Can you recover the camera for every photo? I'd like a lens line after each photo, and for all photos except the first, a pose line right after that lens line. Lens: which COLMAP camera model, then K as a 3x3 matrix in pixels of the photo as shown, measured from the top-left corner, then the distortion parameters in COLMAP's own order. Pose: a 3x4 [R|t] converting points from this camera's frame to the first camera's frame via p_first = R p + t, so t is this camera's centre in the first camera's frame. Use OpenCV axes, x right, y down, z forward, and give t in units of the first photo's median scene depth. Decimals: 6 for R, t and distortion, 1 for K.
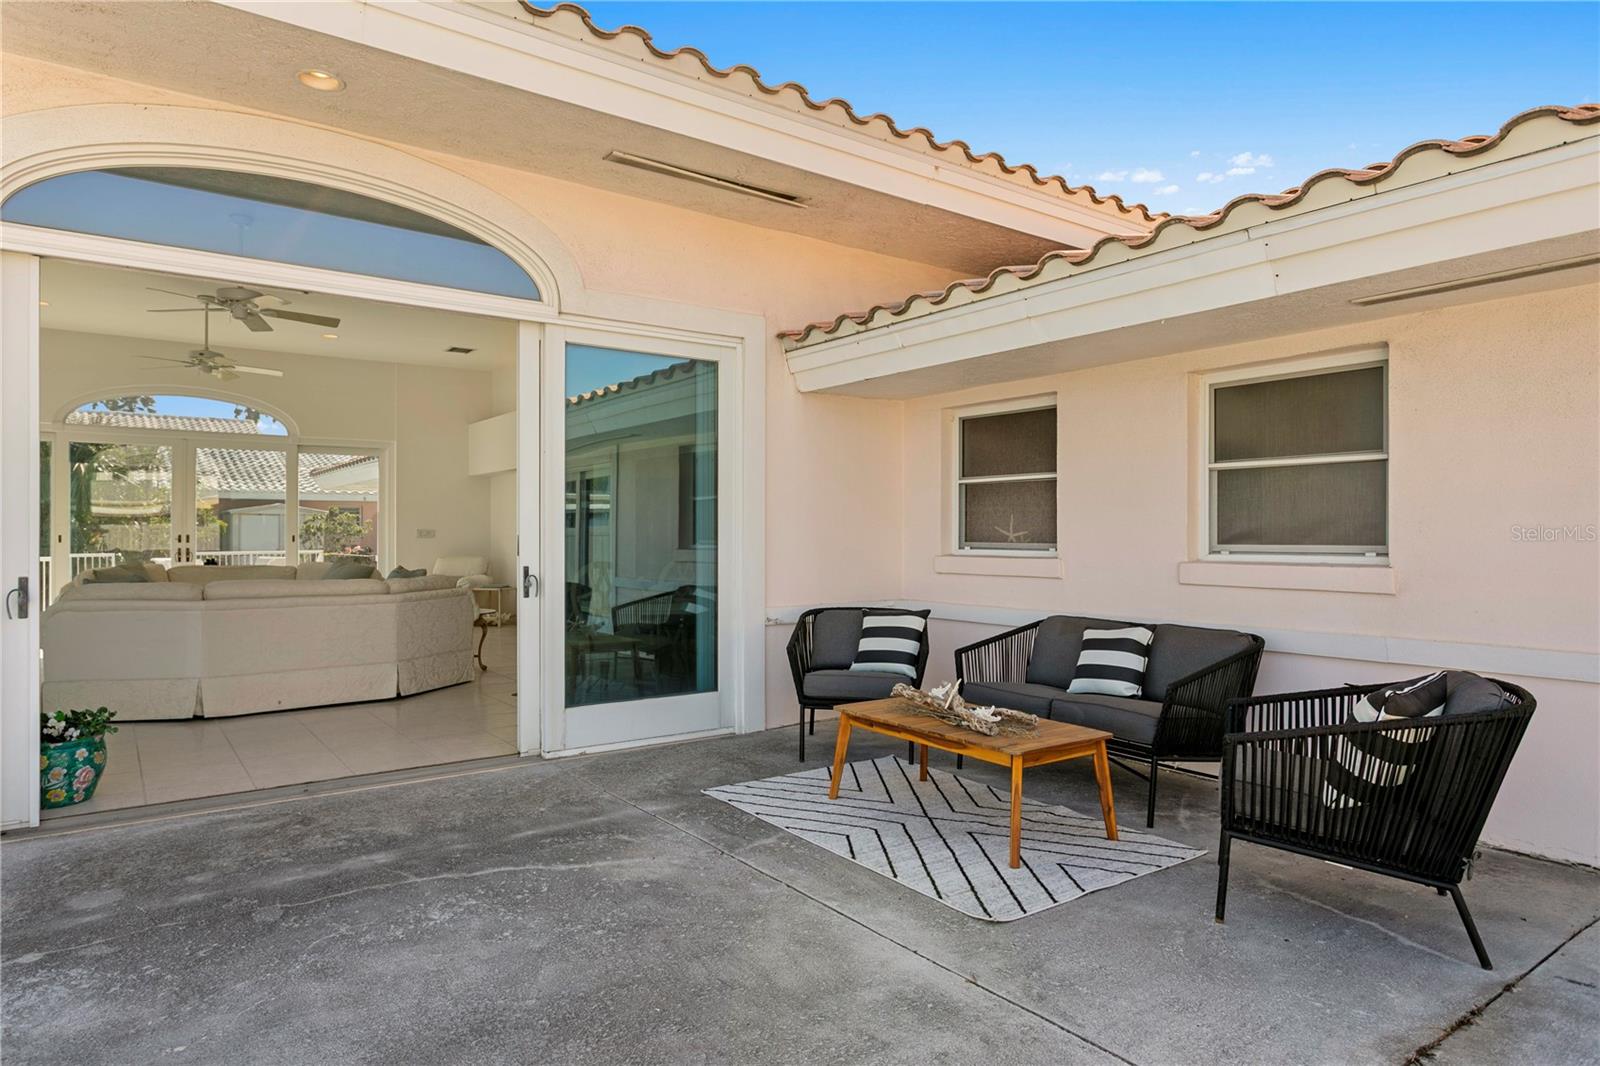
lens RADIAL K [[960.6, 0, 788.9], [0, 960.6, 541.8], [0, 0, 1]] dist [-0.059748, 0.052781]
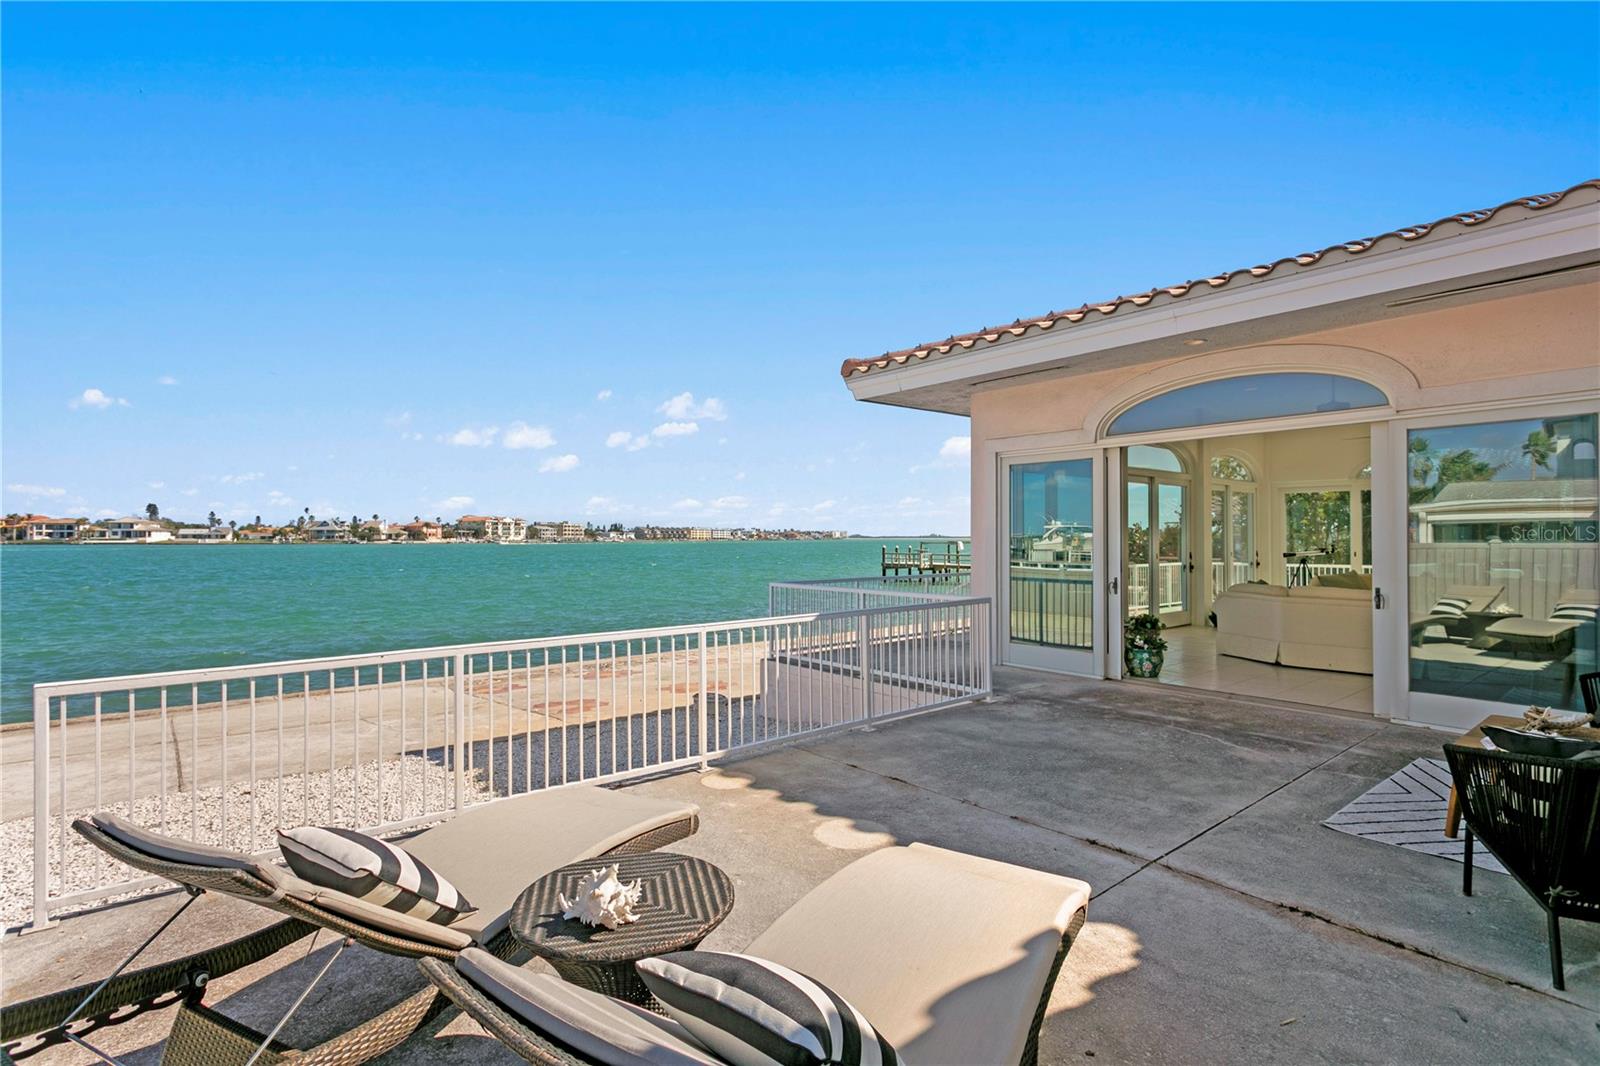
lens RADIAL K [[750.0, 0, 777.5], [0, 750.0, 537.9], [0, 0, 1]] dist [0.003040, -0.000284]
pose [[0.056480, 0.002312, -0.998401, 1.402840], [-0.009724, 0.999951, 0.001766, -0.078707], [0.998356, 0.009609, 0.056500, -0.002605]]
